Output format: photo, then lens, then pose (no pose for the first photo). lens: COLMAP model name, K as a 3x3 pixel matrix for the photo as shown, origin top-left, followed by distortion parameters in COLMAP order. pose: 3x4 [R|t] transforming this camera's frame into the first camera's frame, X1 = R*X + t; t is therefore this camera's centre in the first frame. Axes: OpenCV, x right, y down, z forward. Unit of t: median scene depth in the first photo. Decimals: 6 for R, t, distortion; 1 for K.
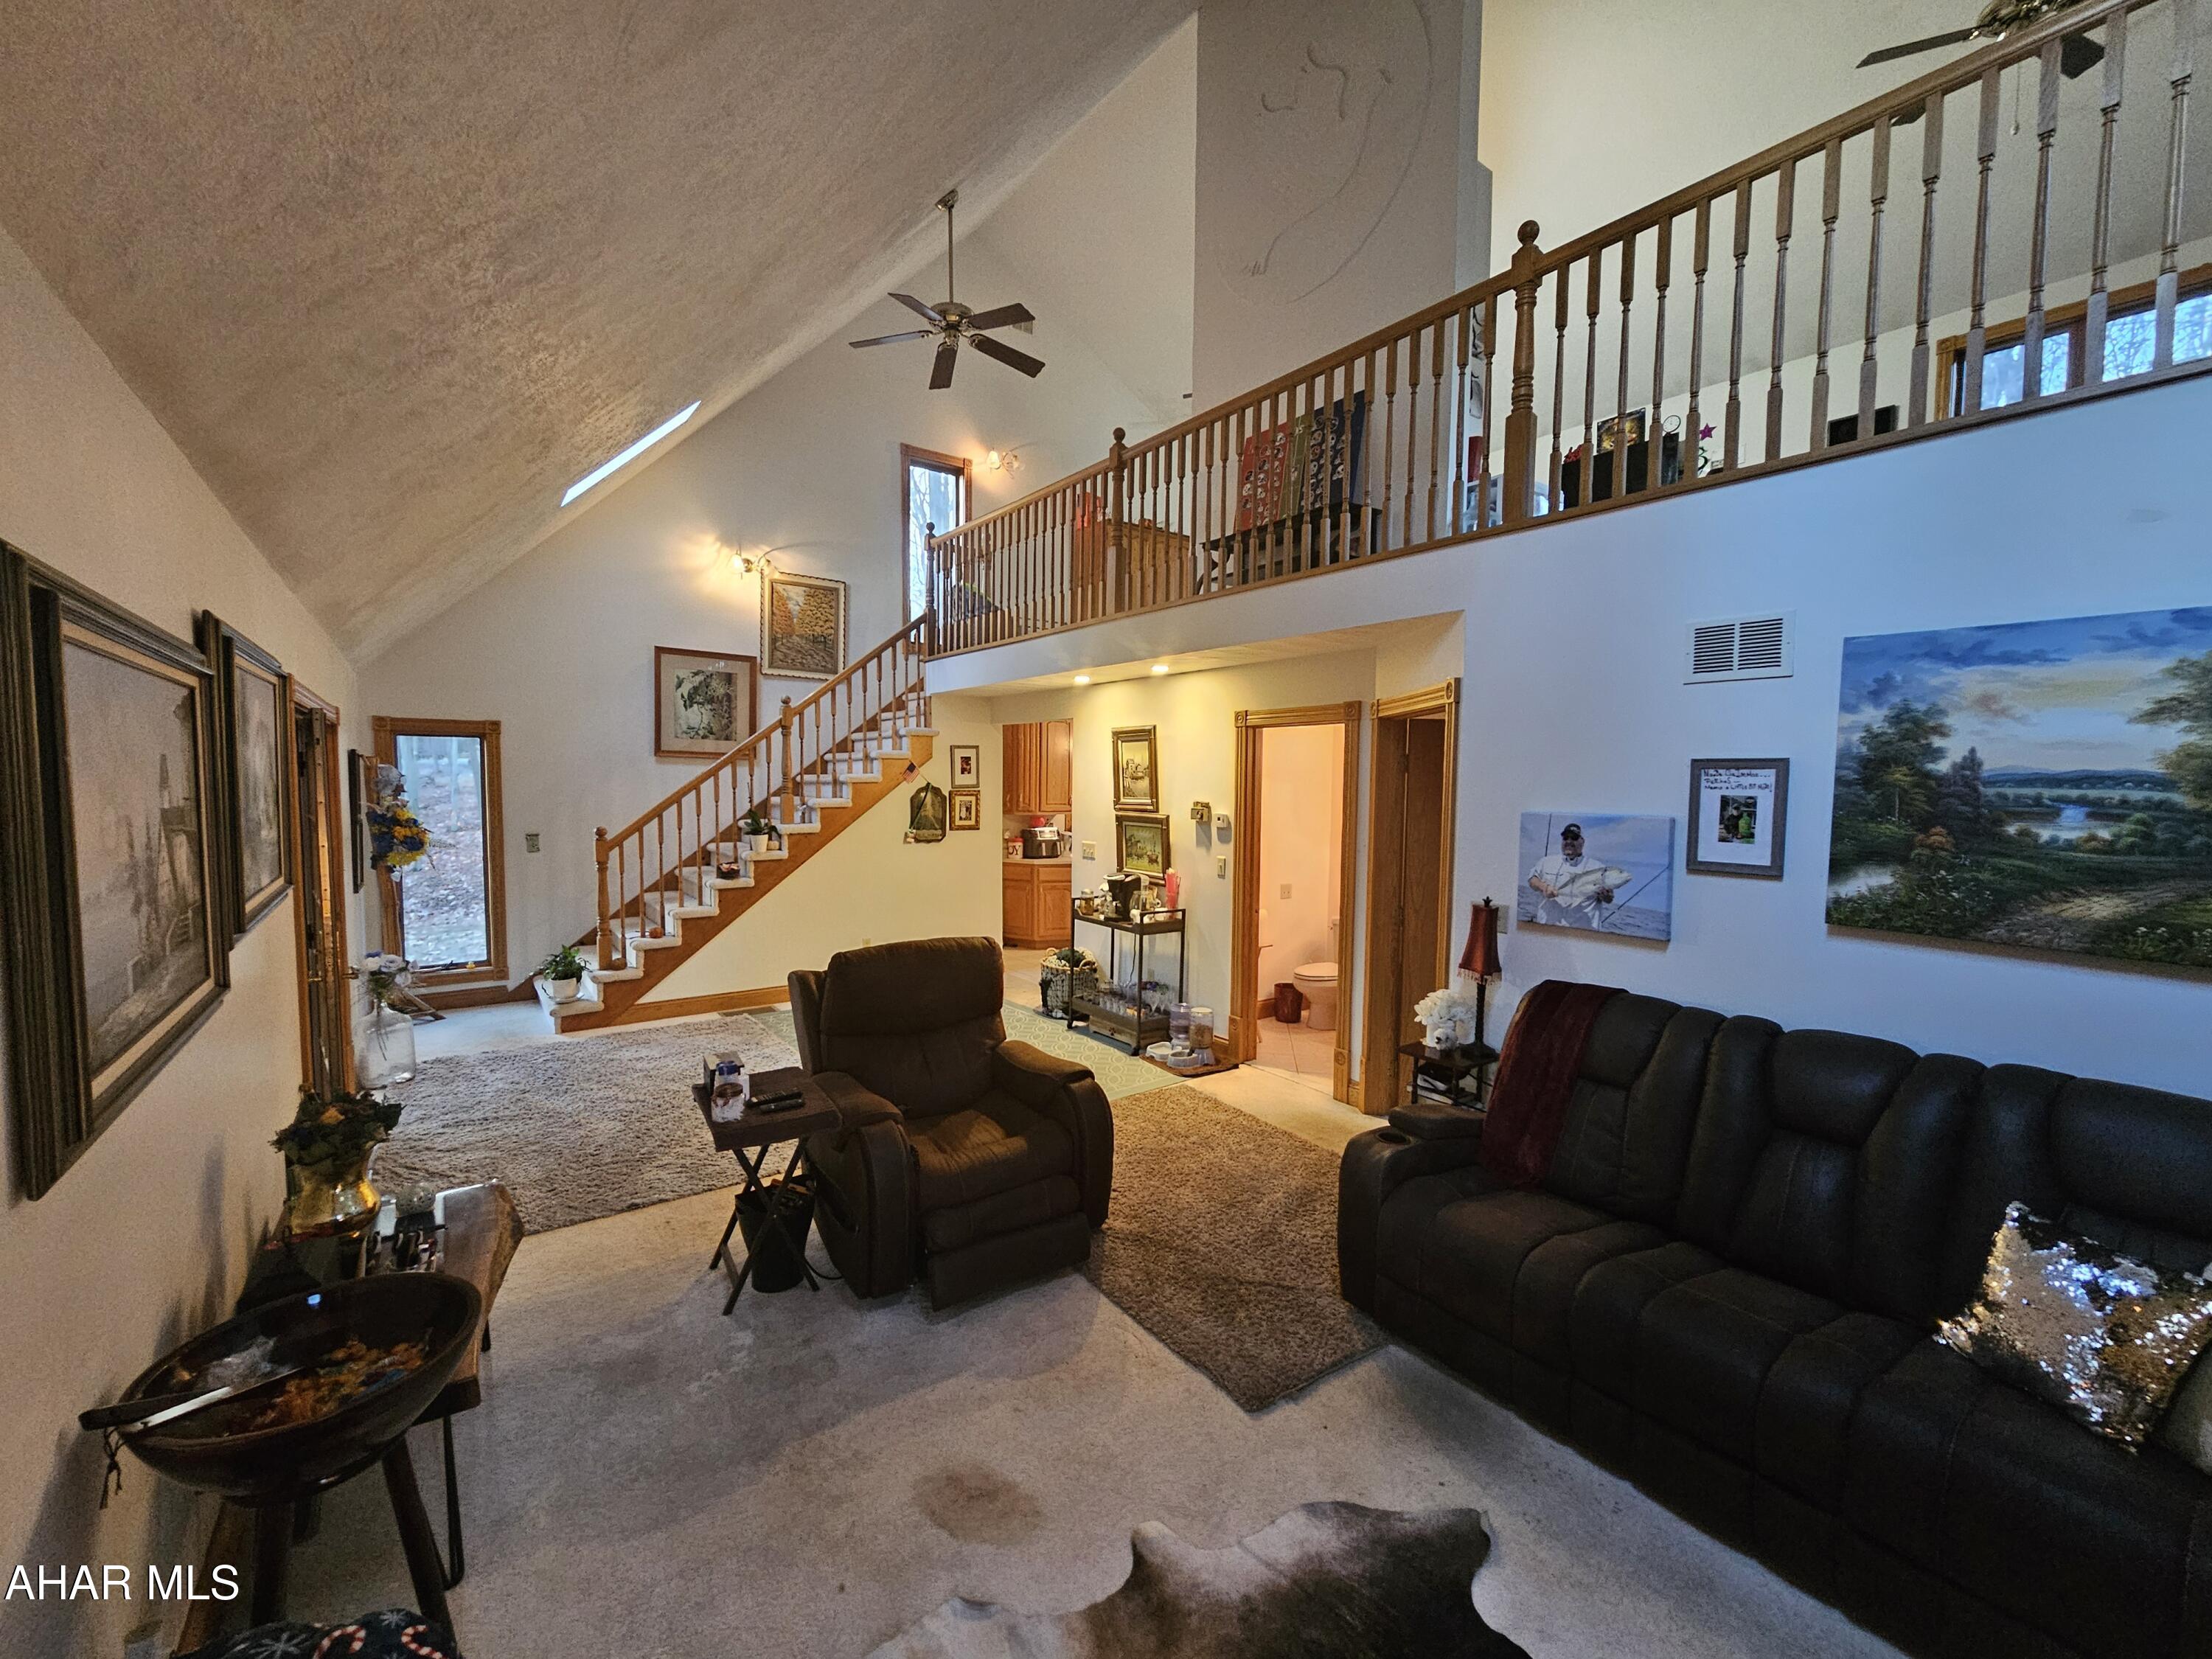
lens RADIAL K [[906.0, 0, 1100.6], [0, 906.0, 842.0], [0, 0, 1]] dist [-0.000476, -0.000788]
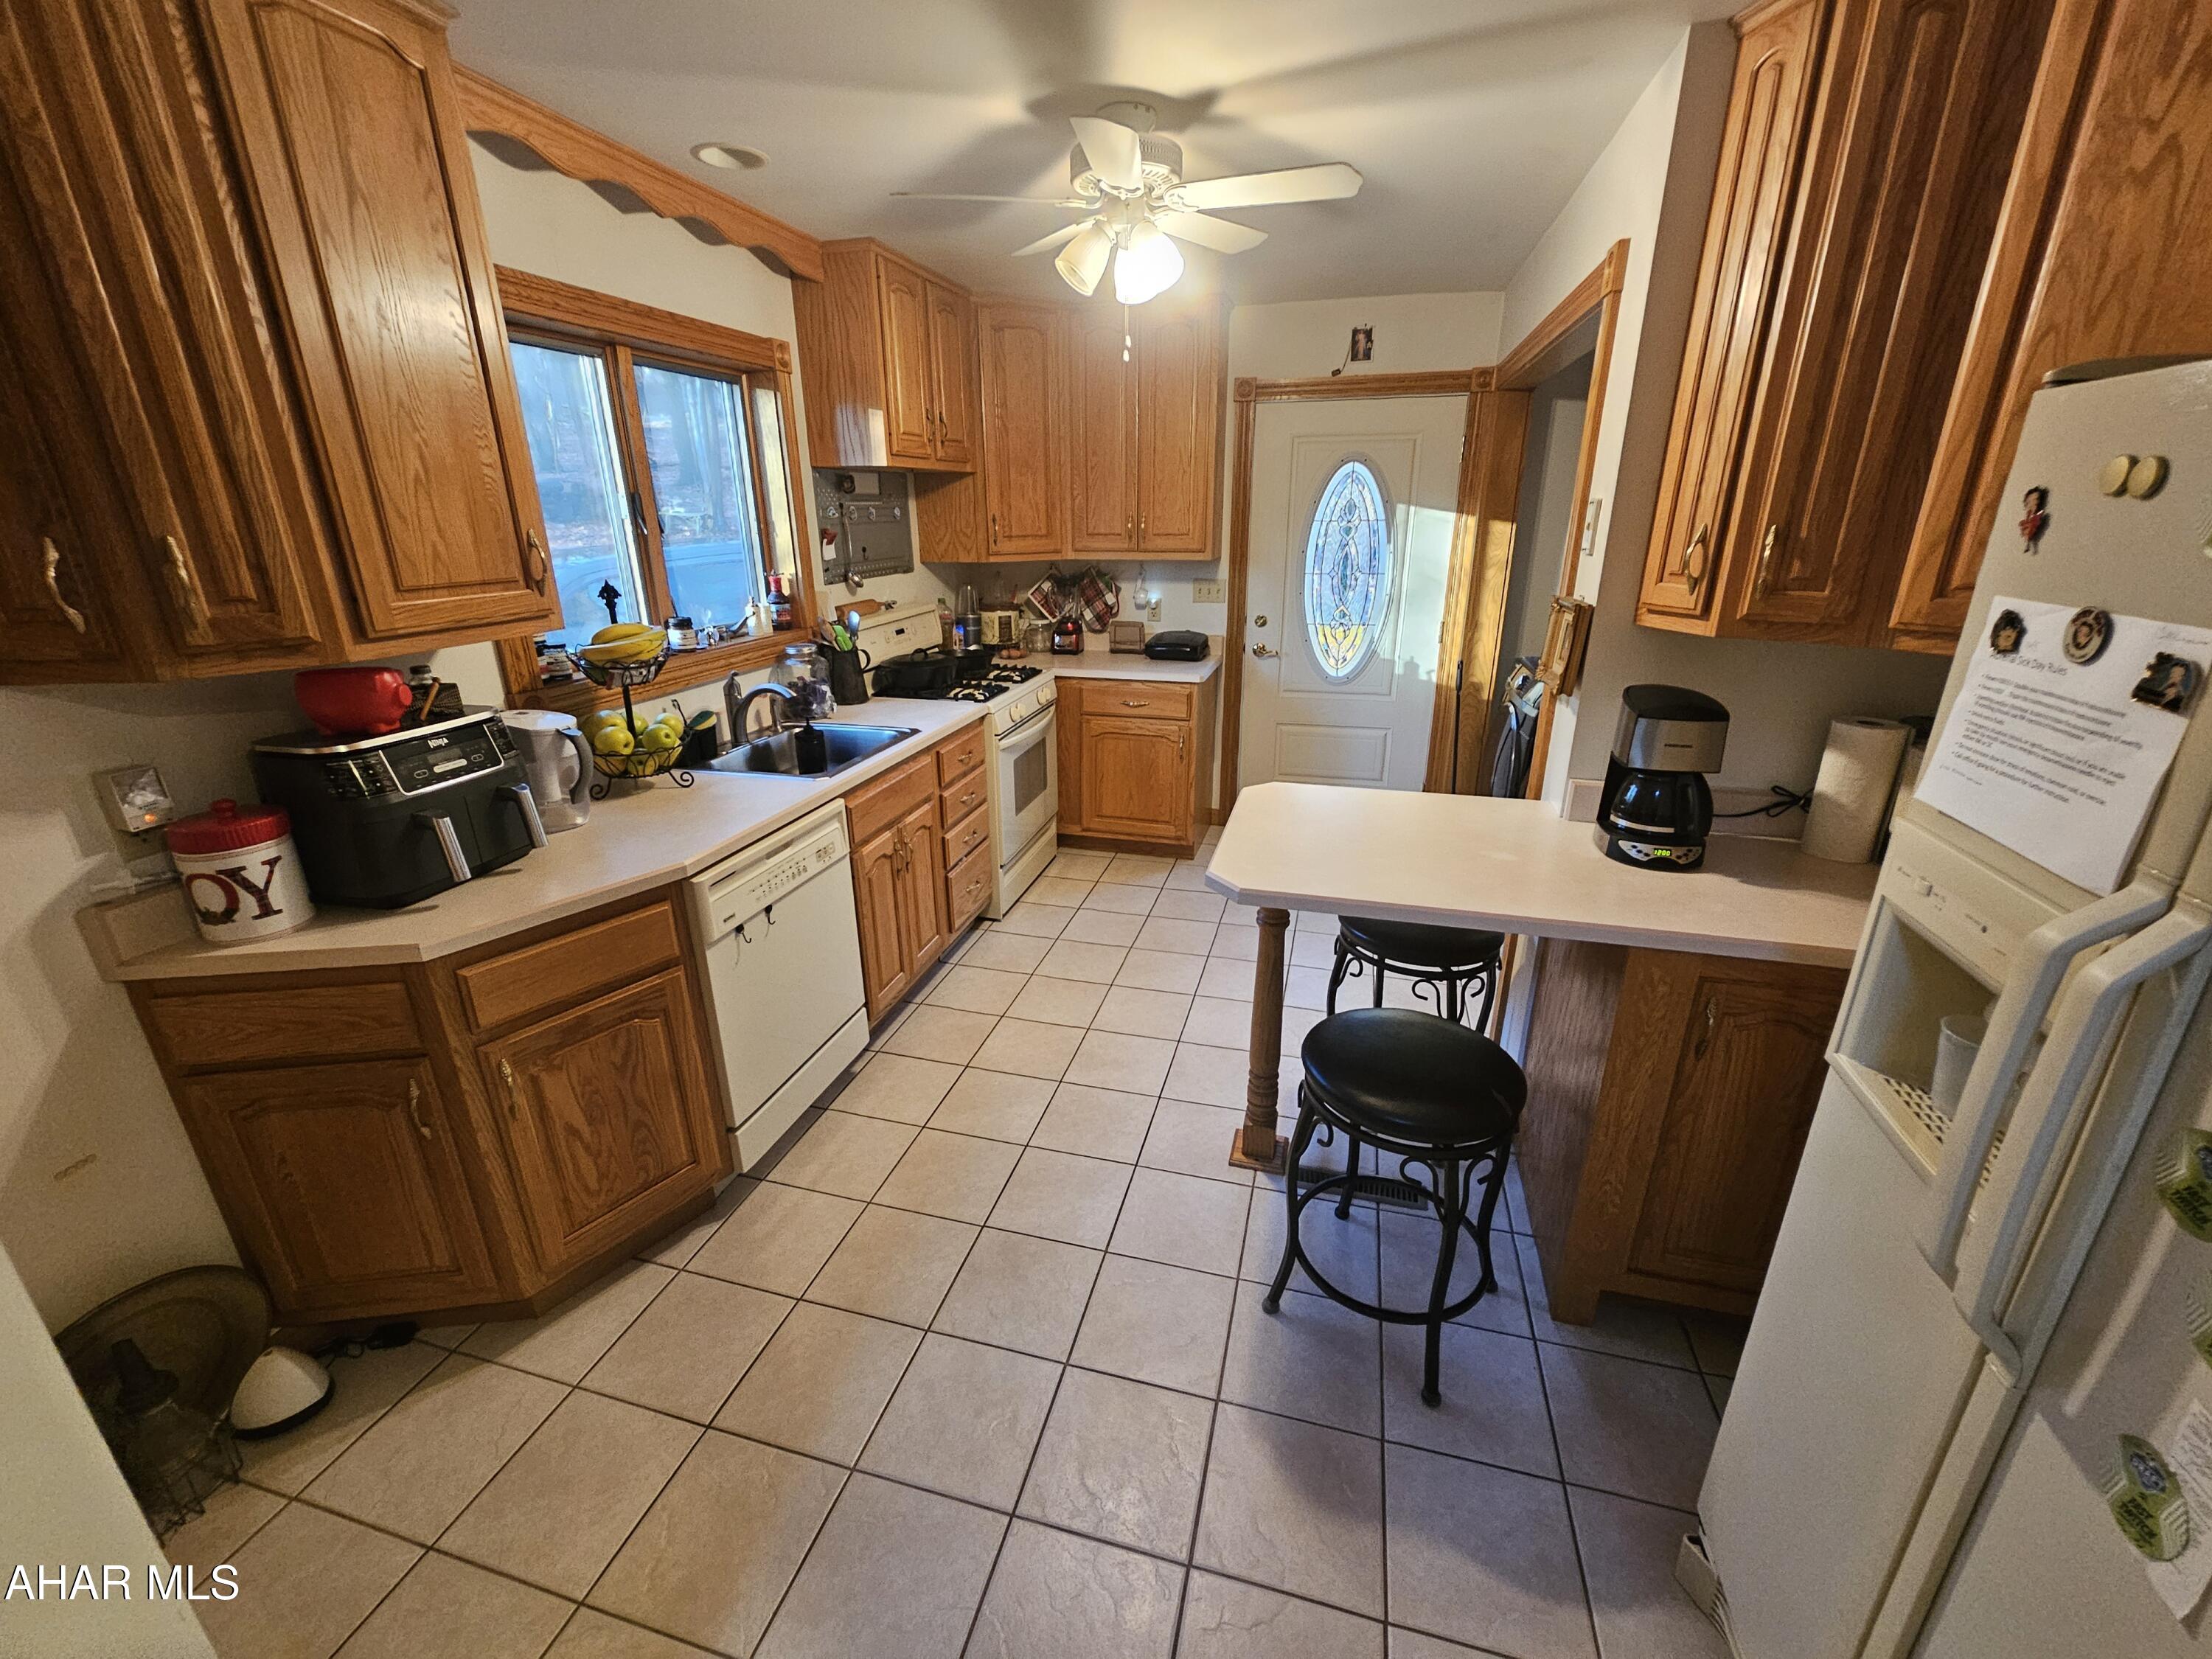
lens RADIAL K [[906.0, 0, 1103.2], [0, 906.0, 827.8], [0, 0, 1]] dist [-0.000476, -0.000788]
pose [[0.780316, -0.227926, 0.582371, -0.106984], [0.060143, 0.954254, 0.292887, -0.066905], [-0.622486, -0.193519, 0.758328, 1.273178]]
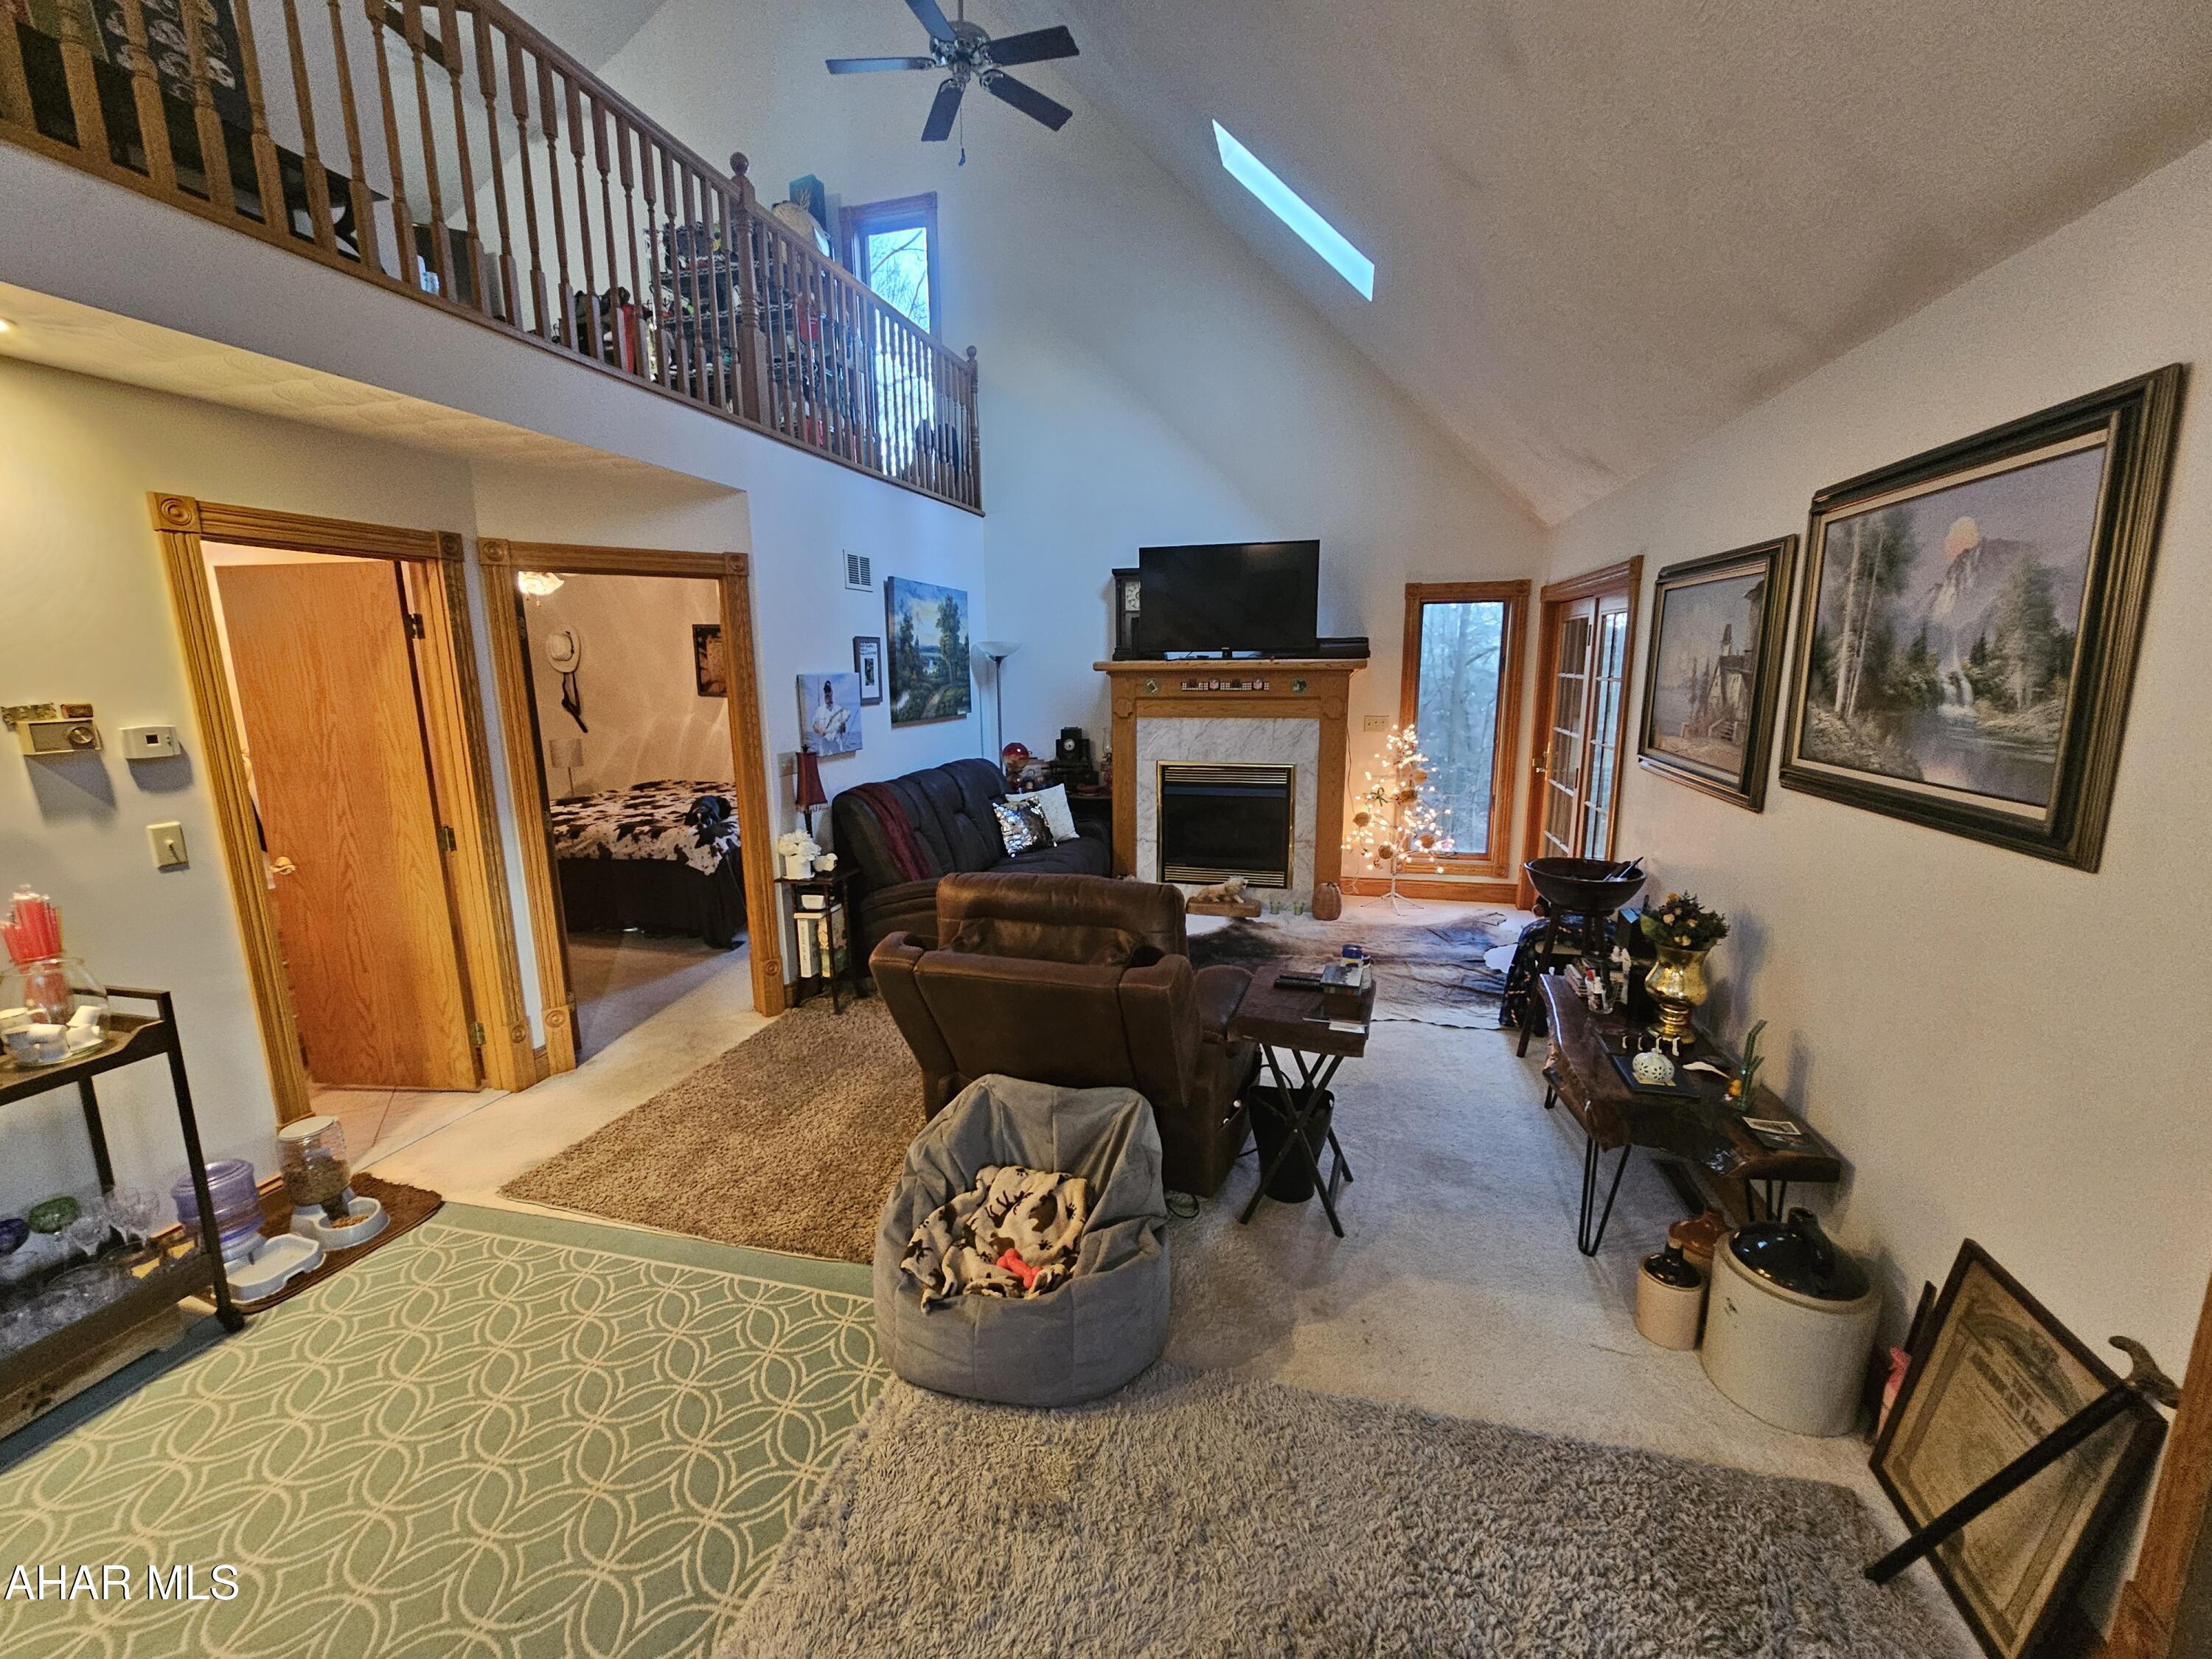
lens RADIAL K [[906.0, 0, 1087.7], [0, 906.0, 832.0], [0, 0, 1]] dist [-0.000476, -0.000788]
pose [[-0.618828, -0.148250, 0.771411, -0.490571], [0.060568, 0.970101, 0.235022, -0.056776], [-0.783188, 0.192161, -0.591346, 0.901787]]
